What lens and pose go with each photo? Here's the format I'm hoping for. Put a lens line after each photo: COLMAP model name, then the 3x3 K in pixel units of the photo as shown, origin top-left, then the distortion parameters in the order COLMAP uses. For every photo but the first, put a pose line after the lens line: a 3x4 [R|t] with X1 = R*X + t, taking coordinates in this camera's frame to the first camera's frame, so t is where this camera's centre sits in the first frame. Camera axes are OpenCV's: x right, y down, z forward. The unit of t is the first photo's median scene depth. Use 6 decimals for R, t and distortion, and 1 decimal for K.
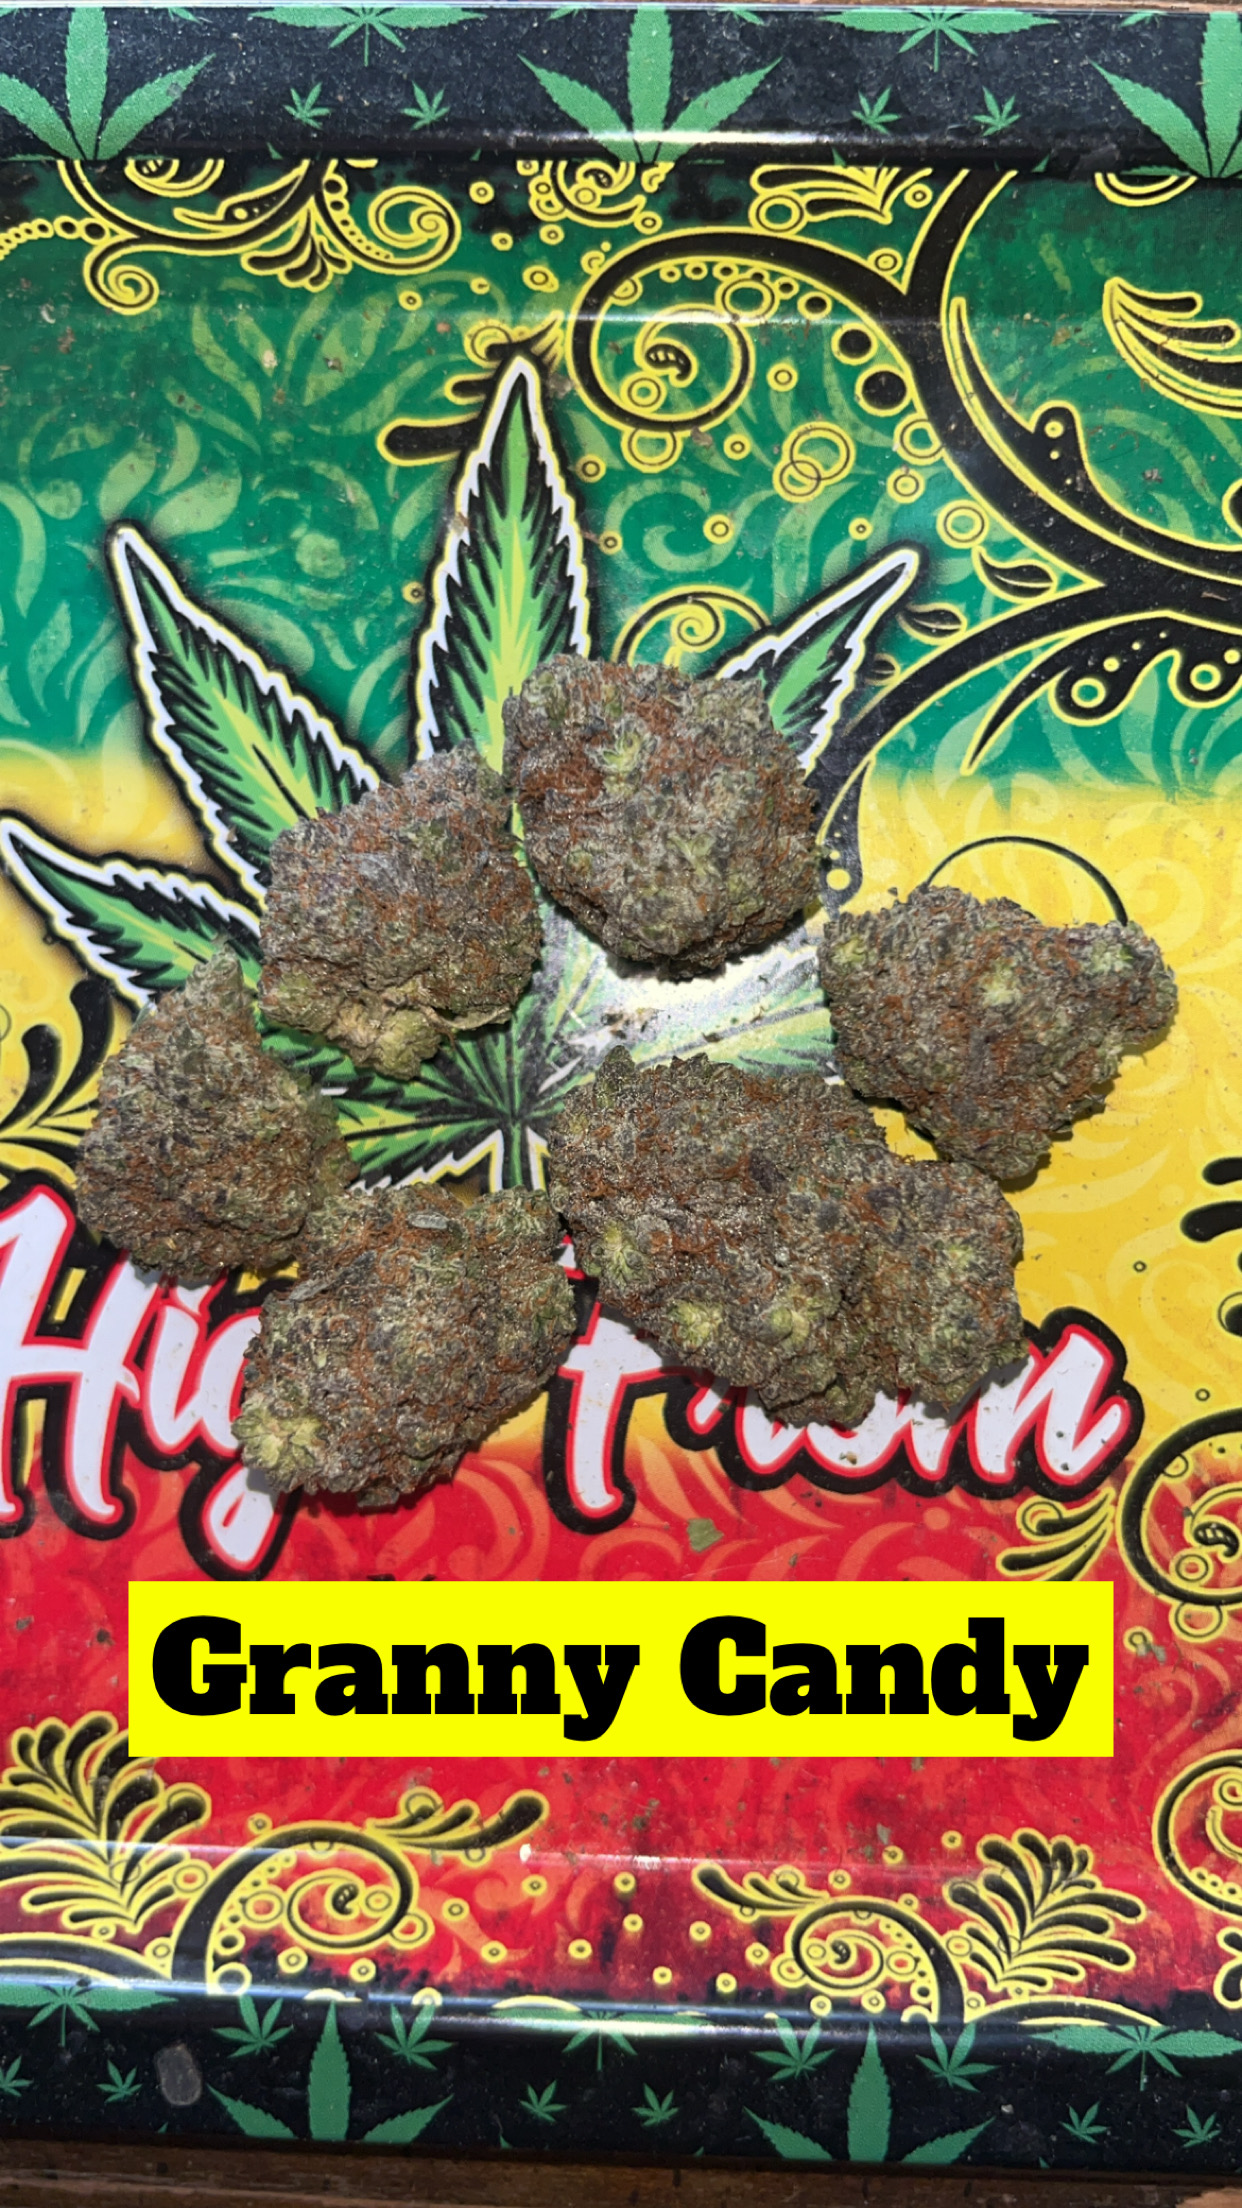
lens RADIAL K [[1815.6, 0, 630.5], [0, 1815.6, 1098.6], [0, 0, 1]] dist [-0.036799, 0.010544]
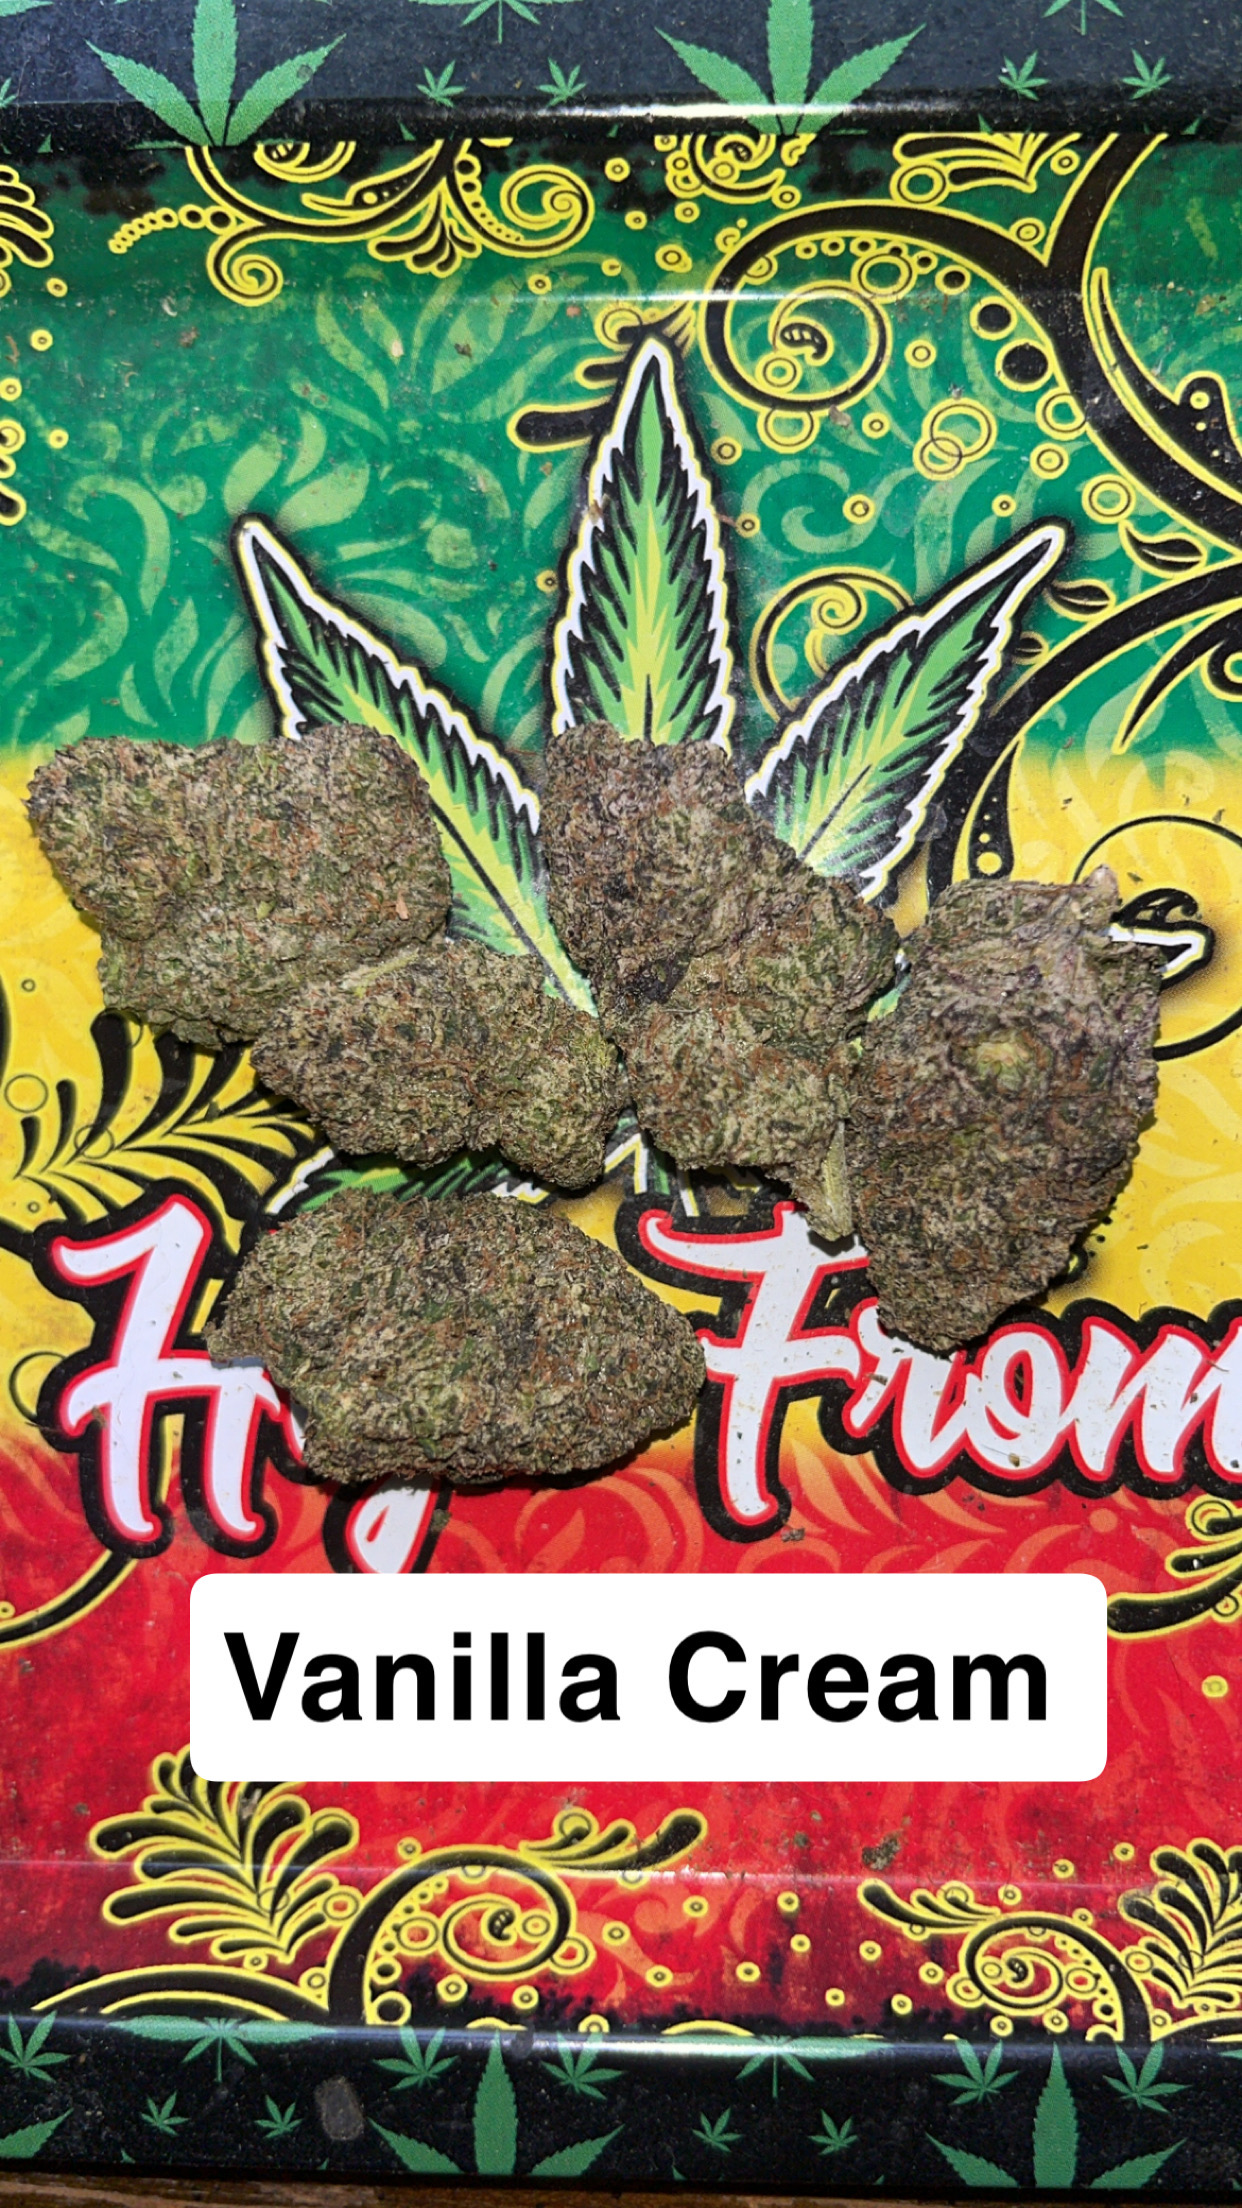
lens RADIAL K [[1815.6, 0, 630.5], [0, 1815.6, 1098.6], [0, 0, 1]] dist [-0.036799, 0.010544]
pose [[0.999724, -0.020453, -0.011554, -0.070049], [0.020301, 0.999708, -0.013125, 0.014214], [0.011819, 0.012887, 0.999847, 0.025178]]
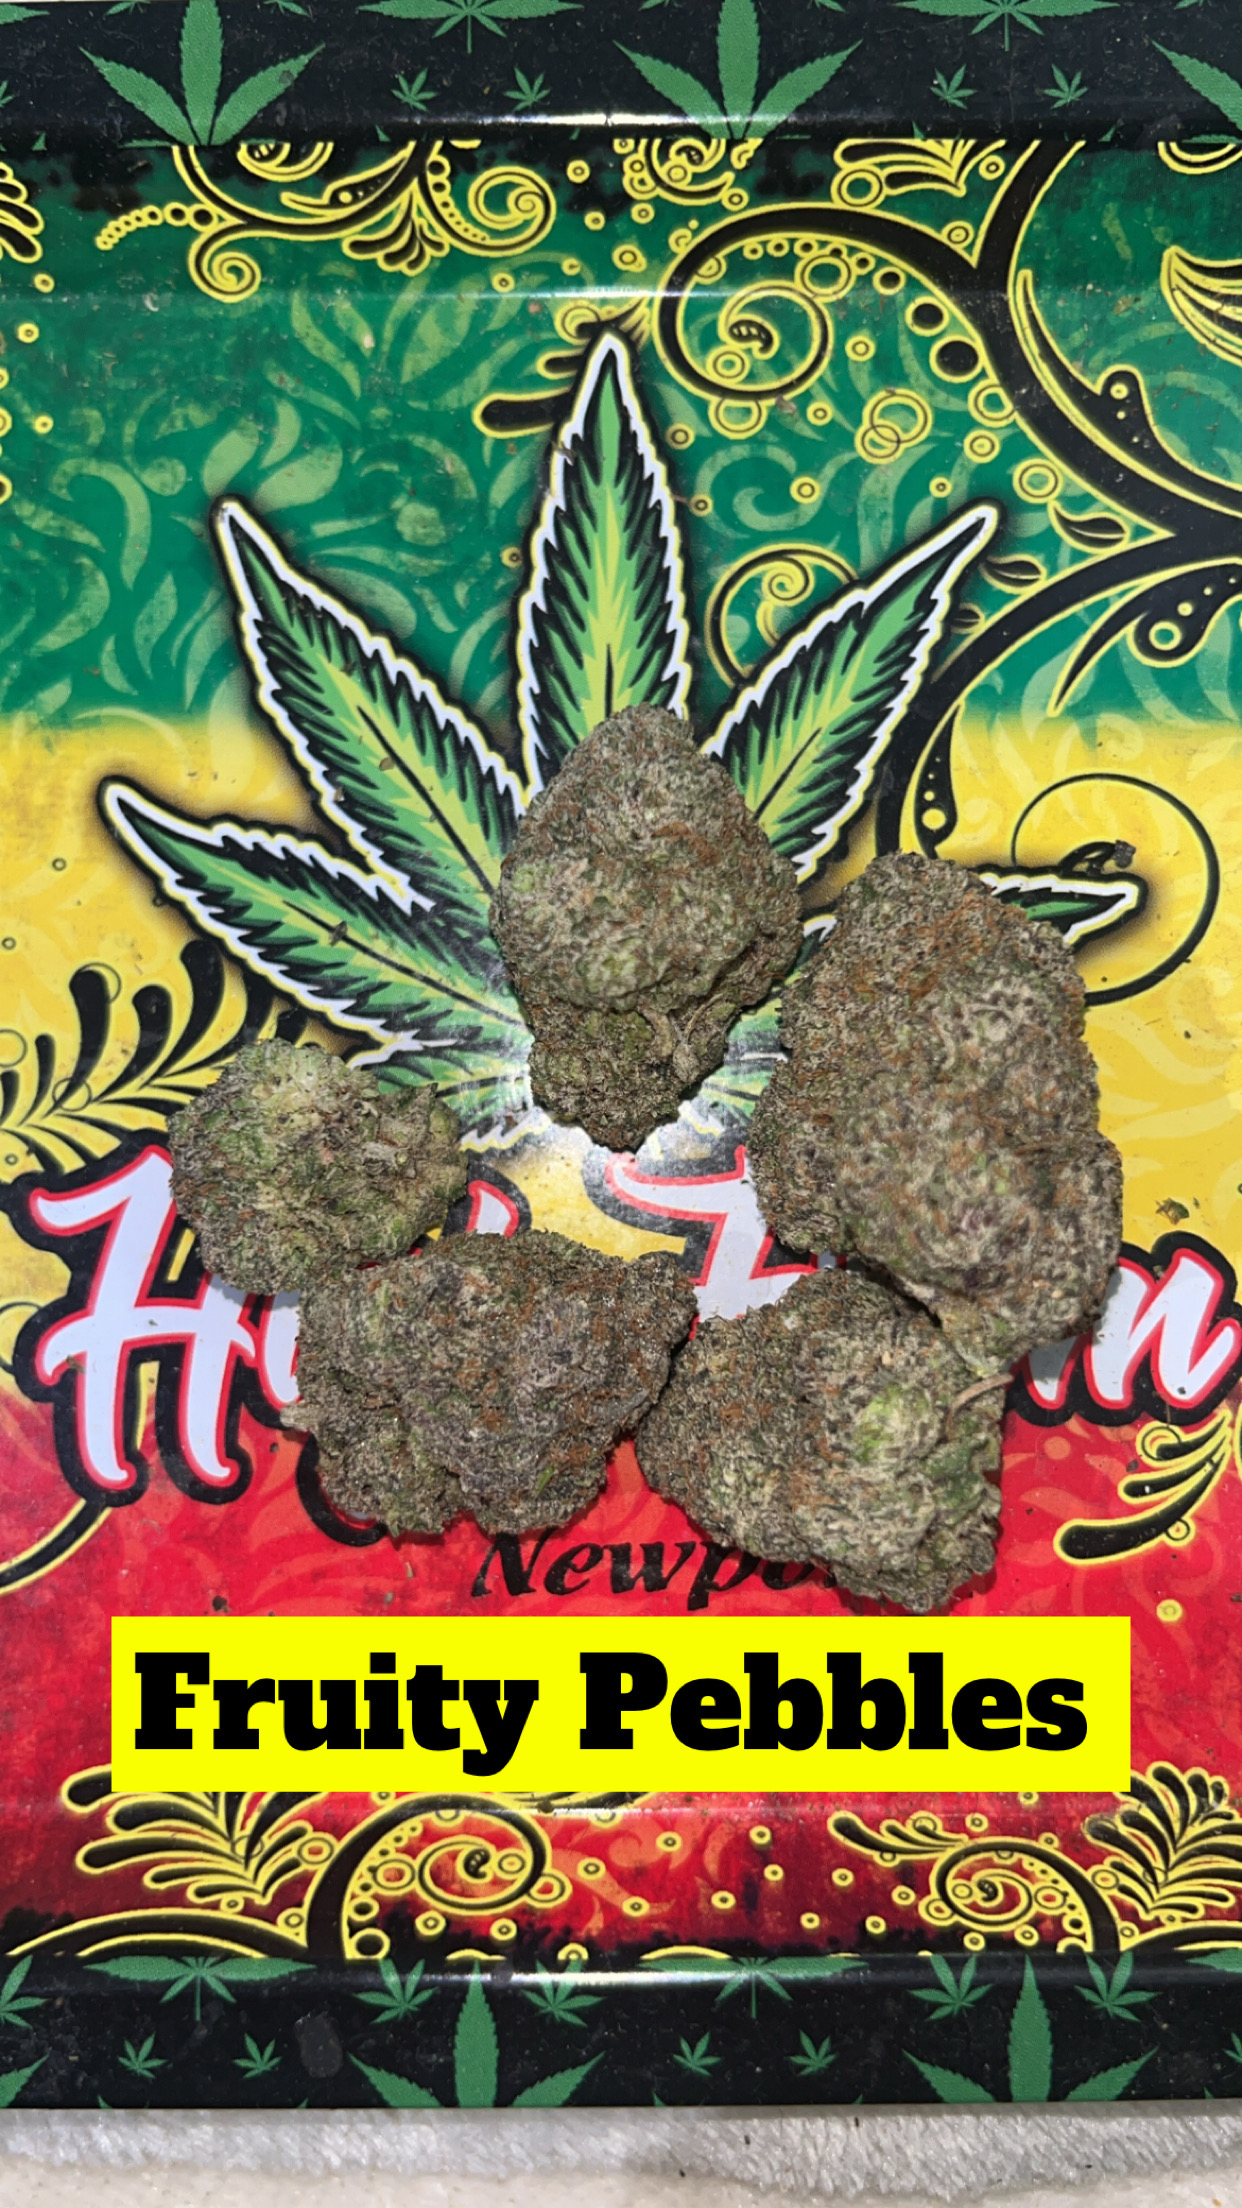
lens RADIAL K [[1812.8, 0, 621.0], [0, 1812.8, 1104.0], [0, 0, 1]] dist [-0.040803, 0.016562]
pose [[0.999075, -0.030428, 0.030385, -0.099656], [0.032590, 0.996770, -0.073400, 0.110408], [-0.028053, 0.074322, 0.996840, -0.006026]]
